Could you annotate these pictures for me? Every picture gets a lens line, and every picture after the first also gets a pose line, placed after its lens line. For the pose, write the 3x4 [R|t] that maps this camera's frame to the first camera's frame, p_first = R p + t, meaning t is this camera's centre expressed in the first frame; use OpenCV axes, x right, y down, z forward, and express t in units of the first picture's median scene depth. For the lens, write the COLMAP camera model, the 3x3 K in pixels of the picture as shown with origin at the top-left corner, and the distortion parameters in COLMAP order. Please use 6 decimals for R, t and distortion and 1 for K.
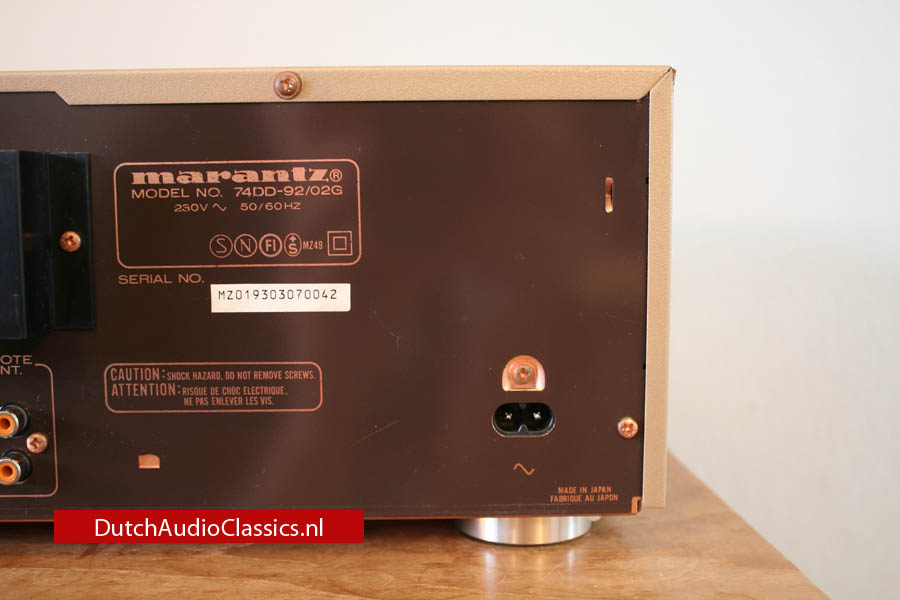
lens RADIAL K [[999.0, 0, 444.1], [0, 999.0, 299.1], [0, 0, 1]] dist [-0.076272, 0.000000]
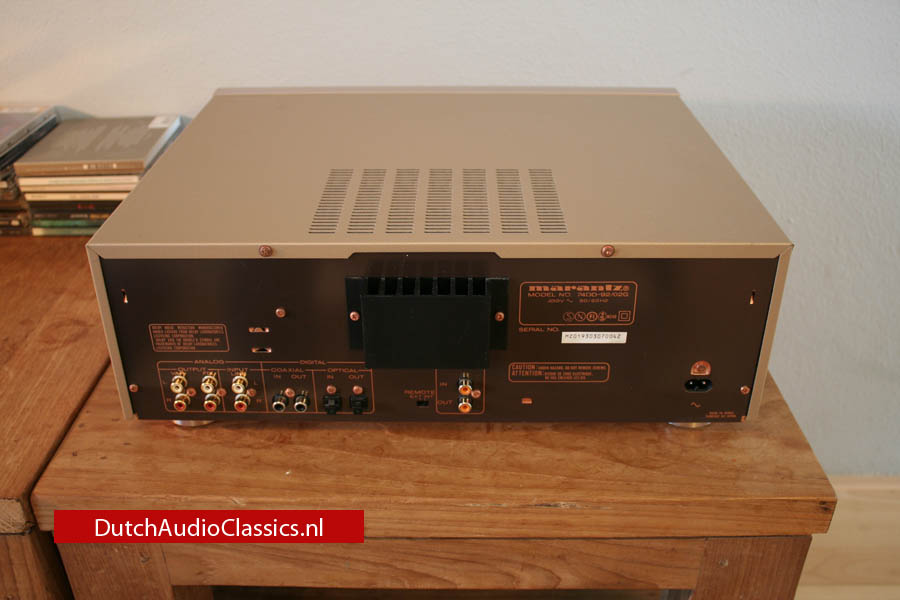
lens RADIAL K [[872.5, 0, 453.6], [0, 872.5, 303.8], [0, 0, 1]] dist [-0.079461, 0.000000]
pose [[0.999432, 0.020647, -0.026629, -0.418289], [-0.007796, 0.910523, 0.413384, -0.841058], [0.032781, -0.412942, 0.910167, -0.686252]]
